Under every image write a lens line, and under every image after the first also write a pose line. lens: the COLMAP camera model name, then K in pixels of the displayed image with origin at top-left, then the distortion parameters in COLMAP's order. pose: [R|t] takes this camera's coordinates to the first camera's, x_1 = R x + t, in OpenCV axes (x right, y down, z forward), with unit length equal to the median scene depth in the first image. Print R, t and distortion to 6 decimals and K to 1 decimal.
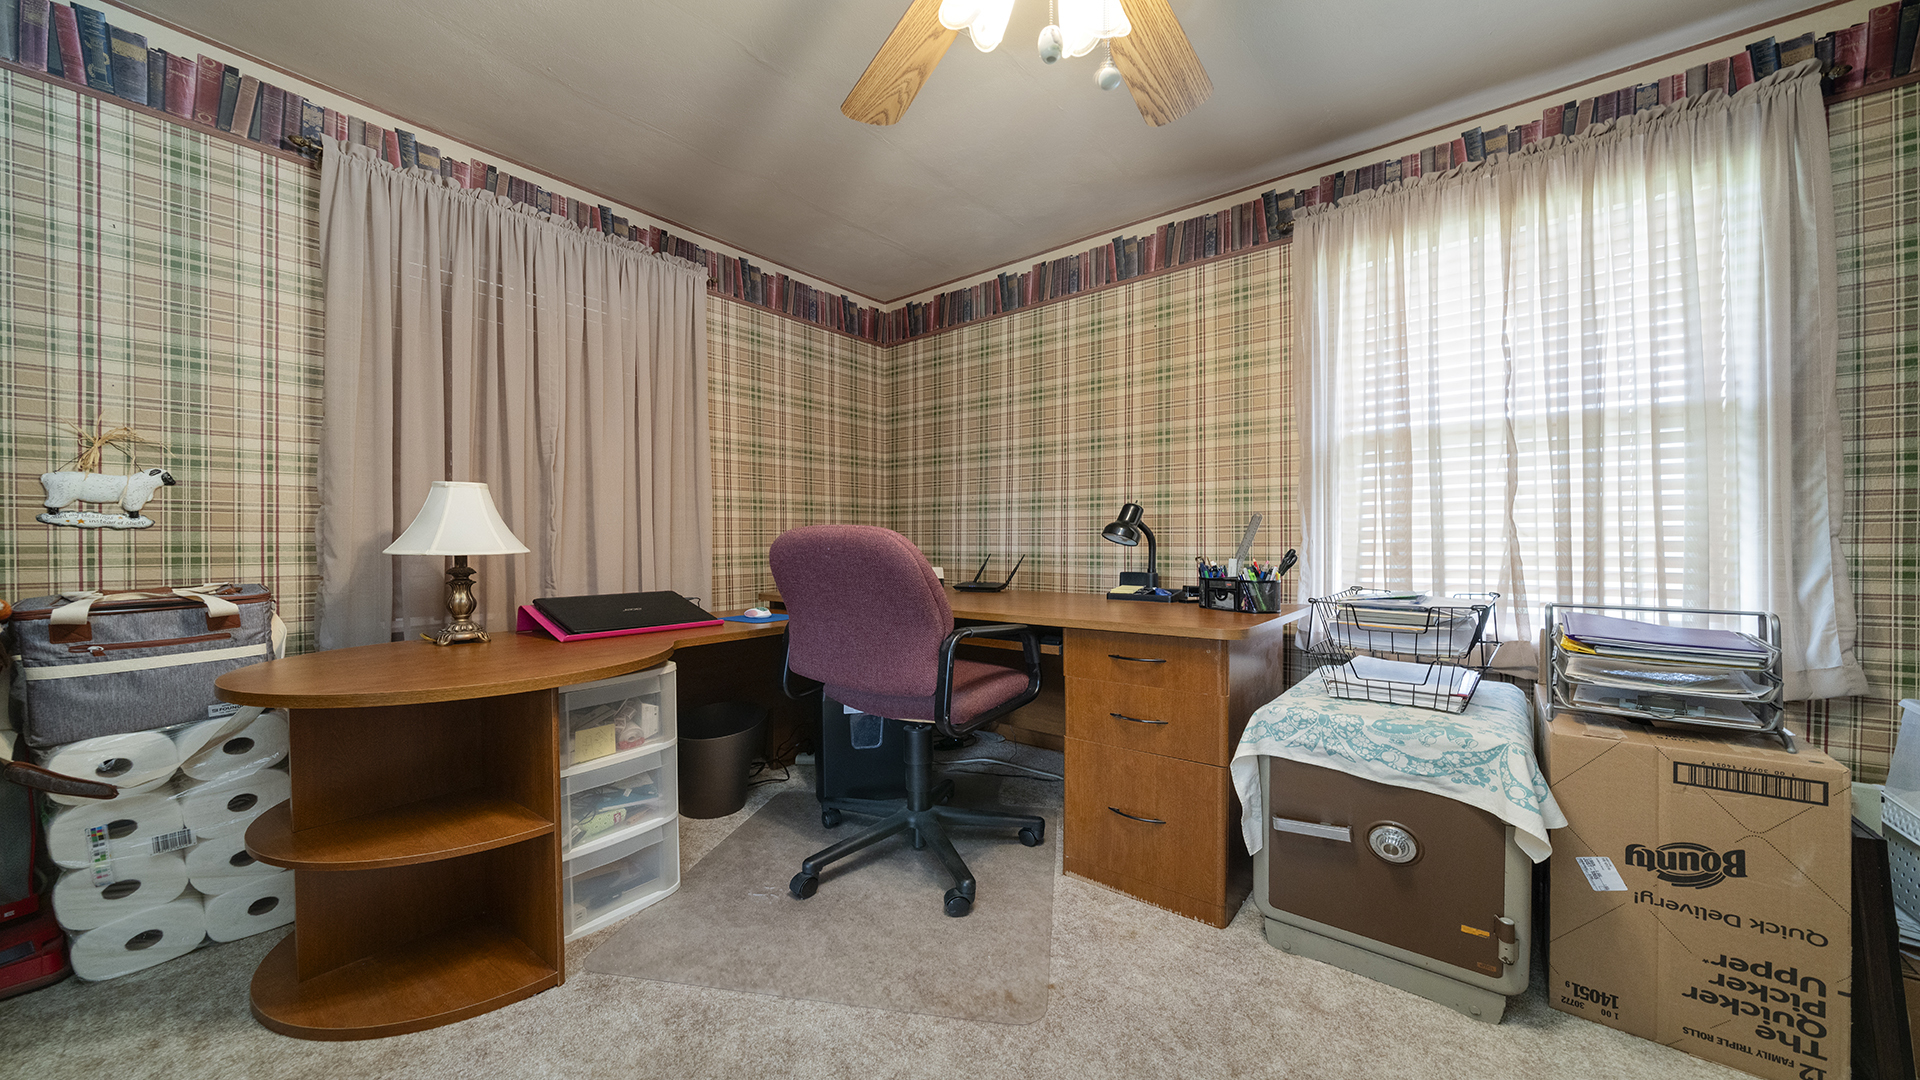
lens RADIAL K [[672.2, 0, 954.3], [0, 672.2, 542.6], [0, 0, 1]] dist [-0.003268, -0.000222]
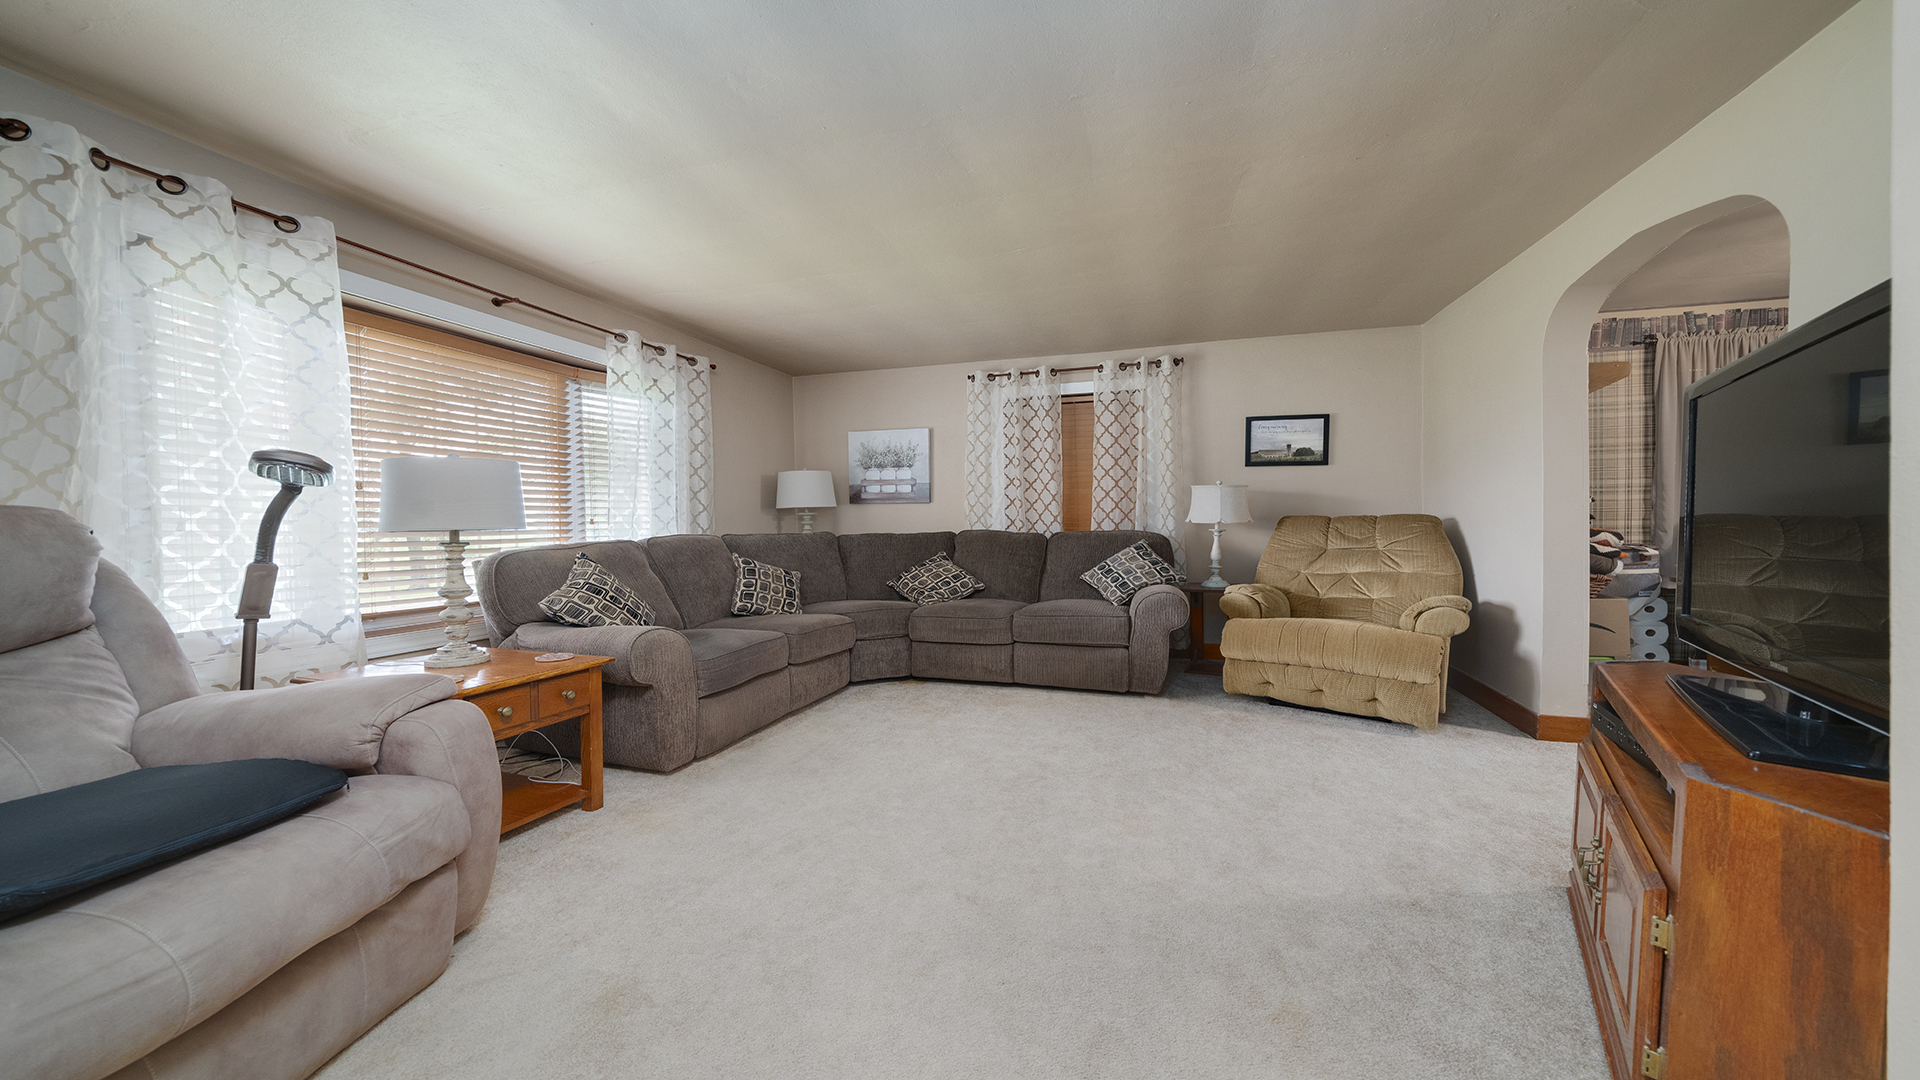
lens RADIAL K [[672.2, 0, 980.2], [0, 672.2, 529.9], [0, 0, 1]] dist [-0.003268, -0.000222]
pose [[0.387243, 0.002496, -0.921974, 0.115847], [0.011709, 0.999902, 0.007625, -0.015878], [0.921904, -0.013748, 0.387176, -1.100099]]
